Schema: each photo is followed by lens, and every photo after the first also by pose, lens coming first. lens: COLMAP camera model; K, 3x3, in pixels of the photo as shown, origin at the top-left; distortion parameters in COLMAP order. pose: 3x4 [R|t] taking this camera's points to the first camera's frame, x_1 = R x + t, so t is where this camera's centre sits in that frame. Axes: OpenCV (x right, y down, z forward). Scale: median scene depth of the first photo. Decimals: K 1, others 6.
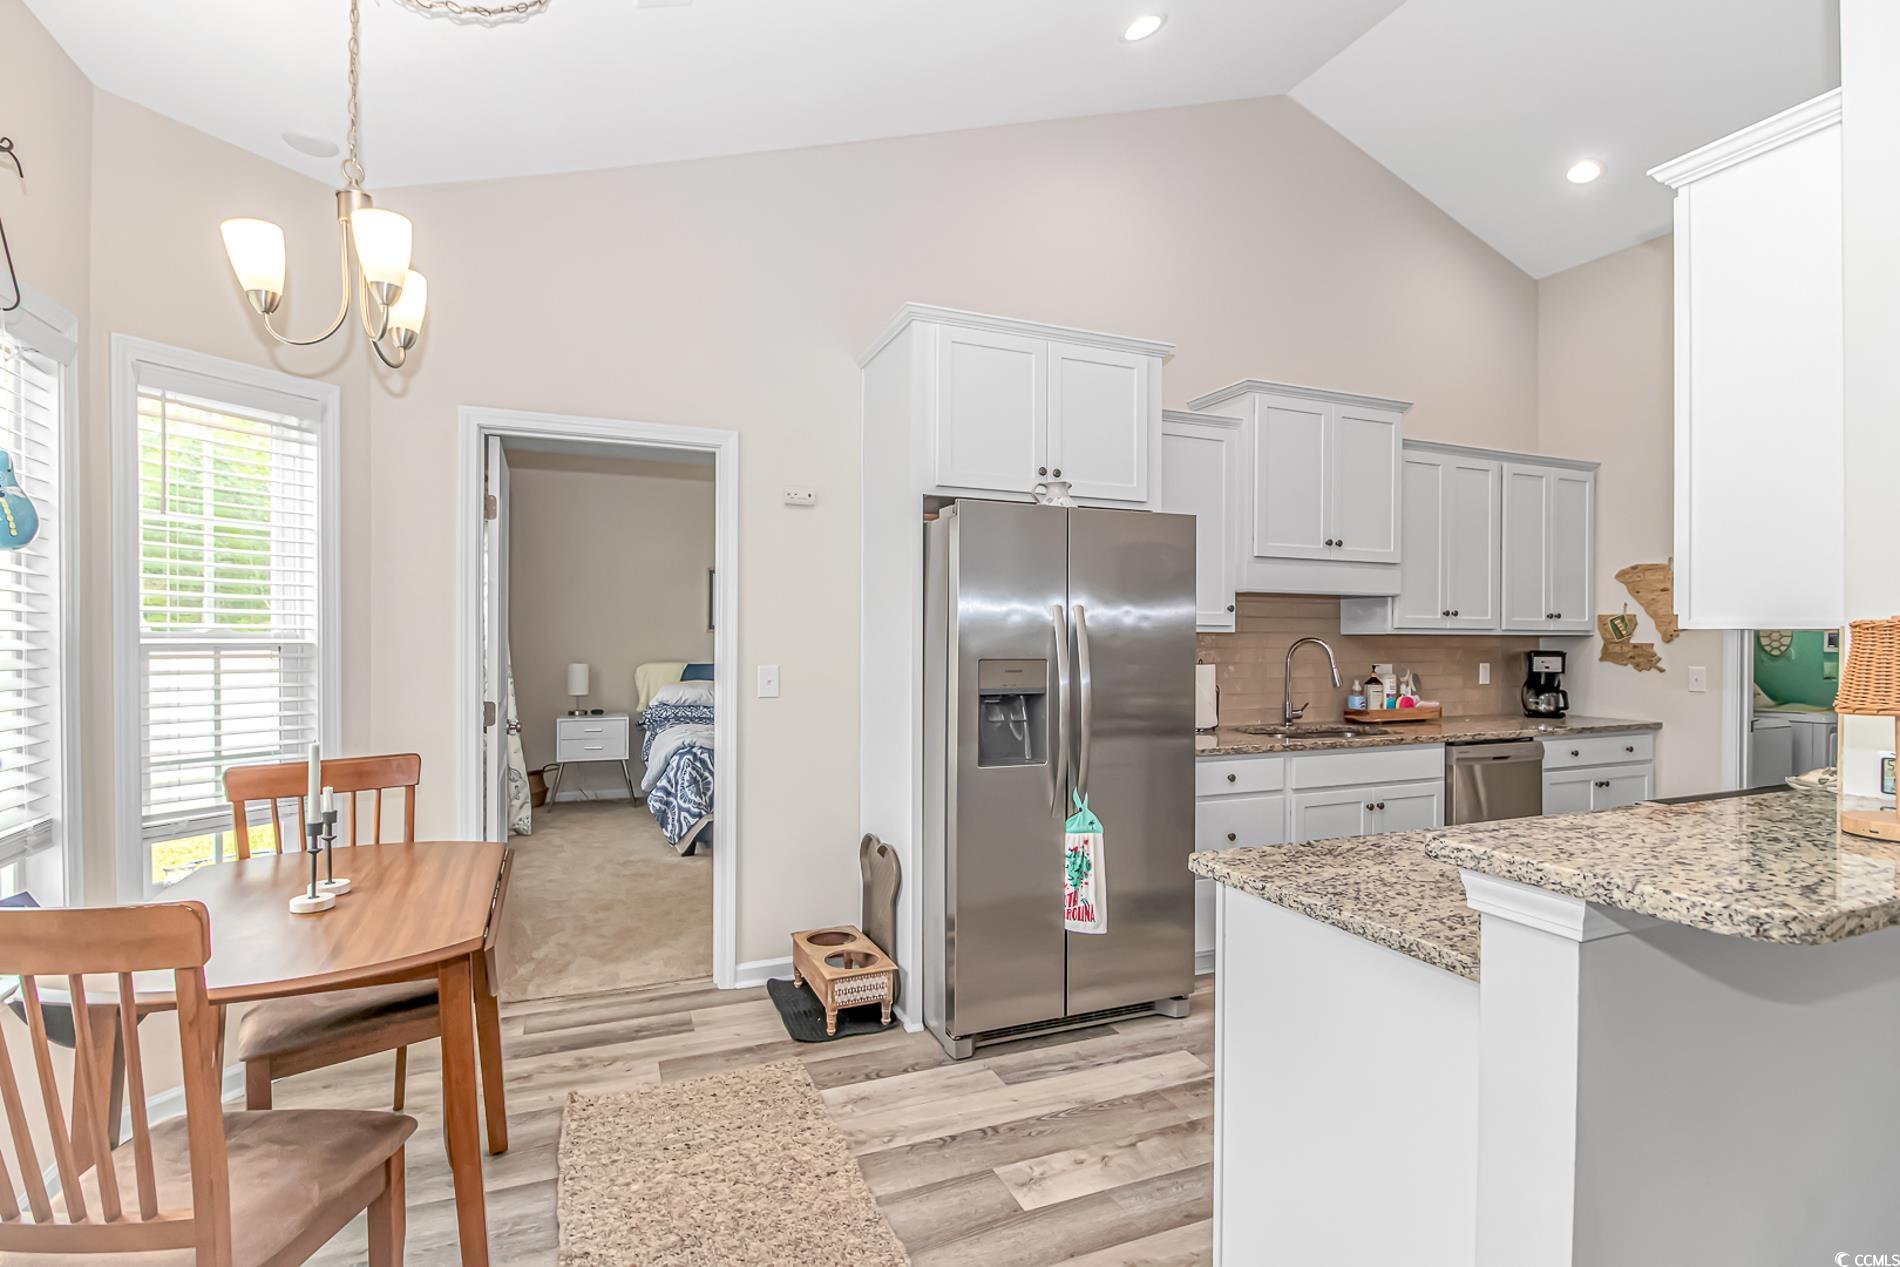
lens RADIAL K [[879.2, 0, 952.1], [0, 879.2, 635.5], [0, 0, 1]] dist [-0.000307, -0.000048]
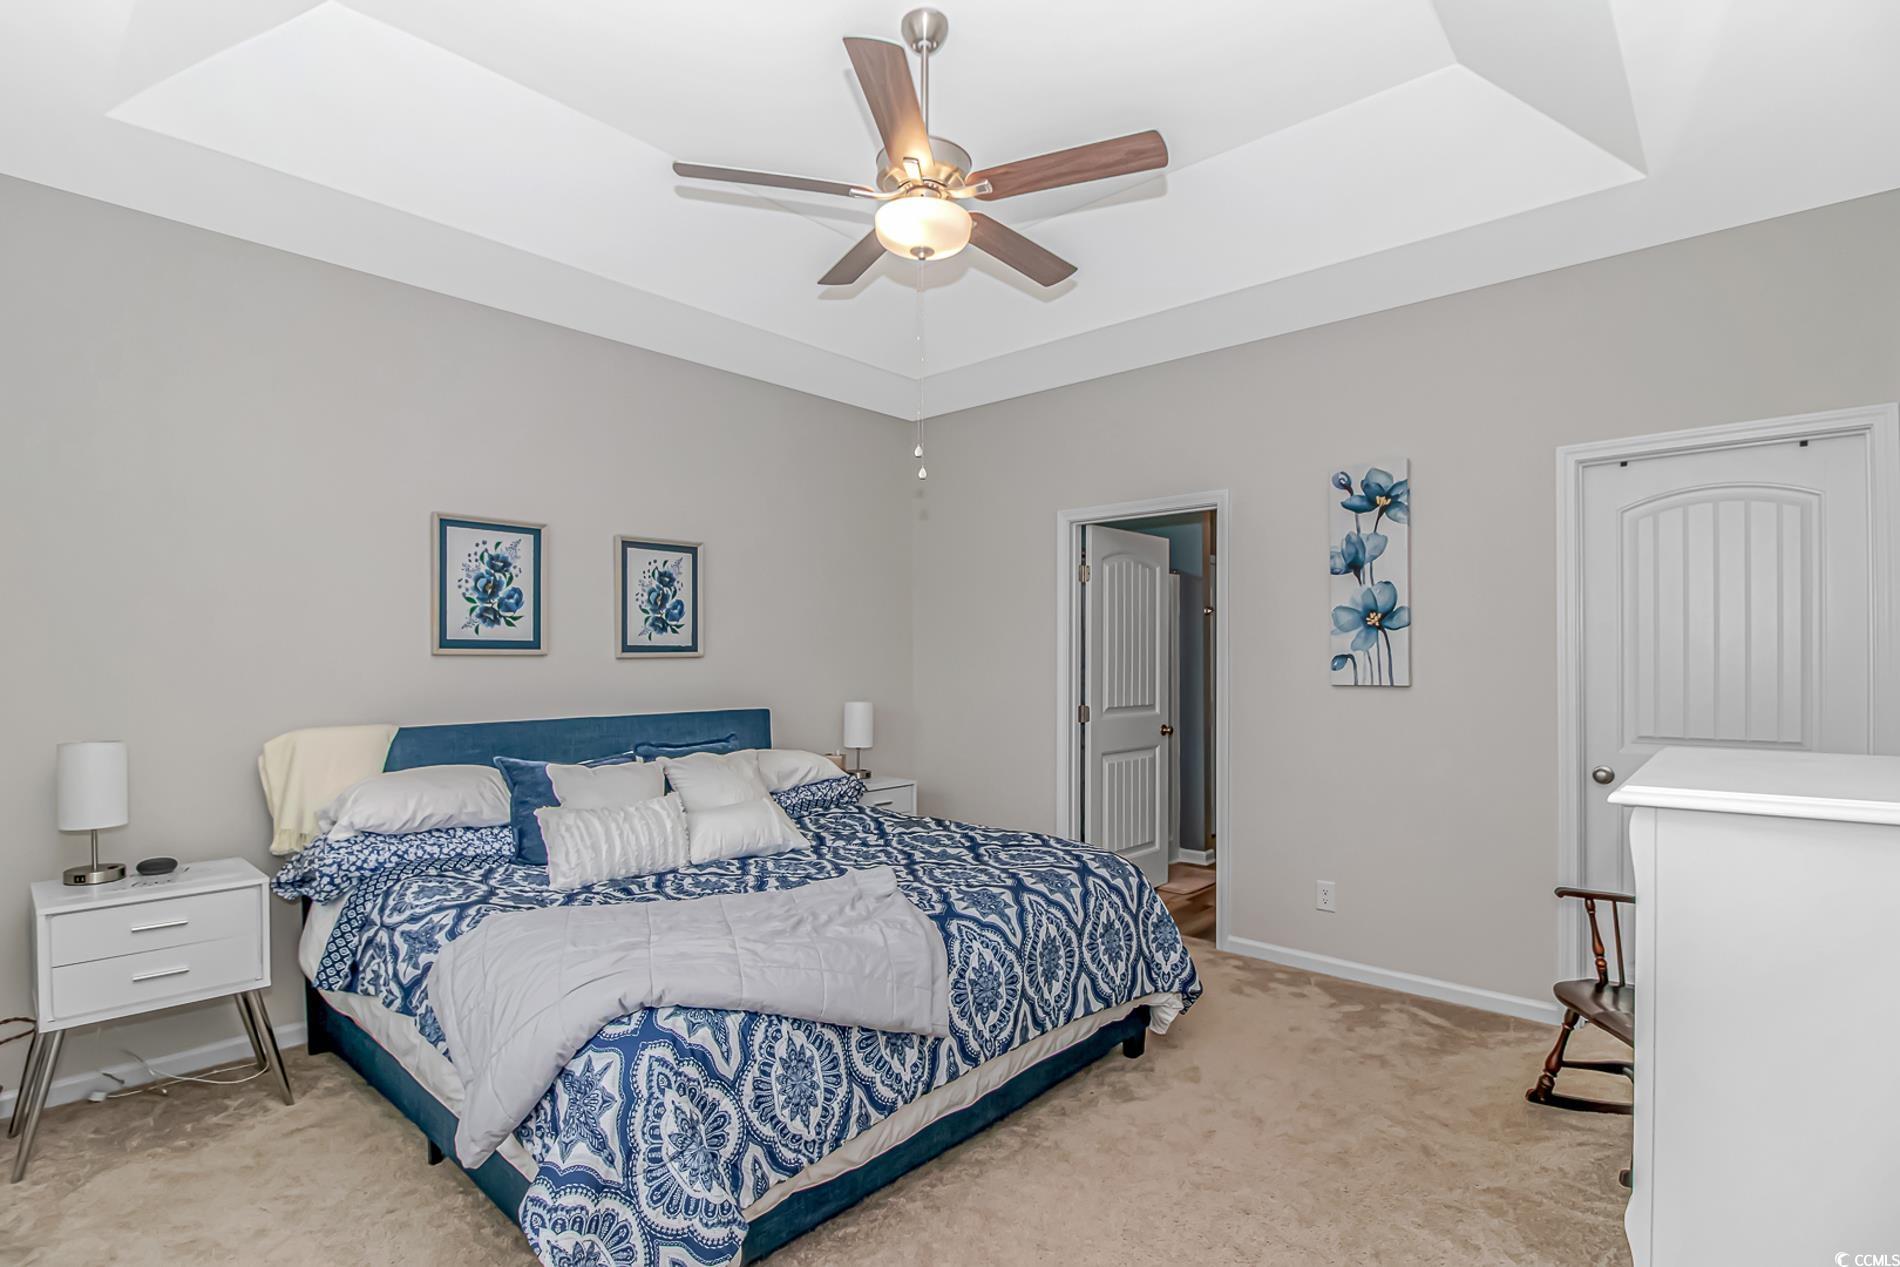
lens RADIAL K [[879.2, 0, 950.0], [0, 879.2, 646.7], [0, 0, 1]] dist [-0.000307, -0.000048]
pose [[0.898848, 0.001085, 0.438259, -0.344441], [0.002710, 0.999964, -0.008034, -0.007724], [-0.438252, 0.008409, 0.898813, 0.661183]]
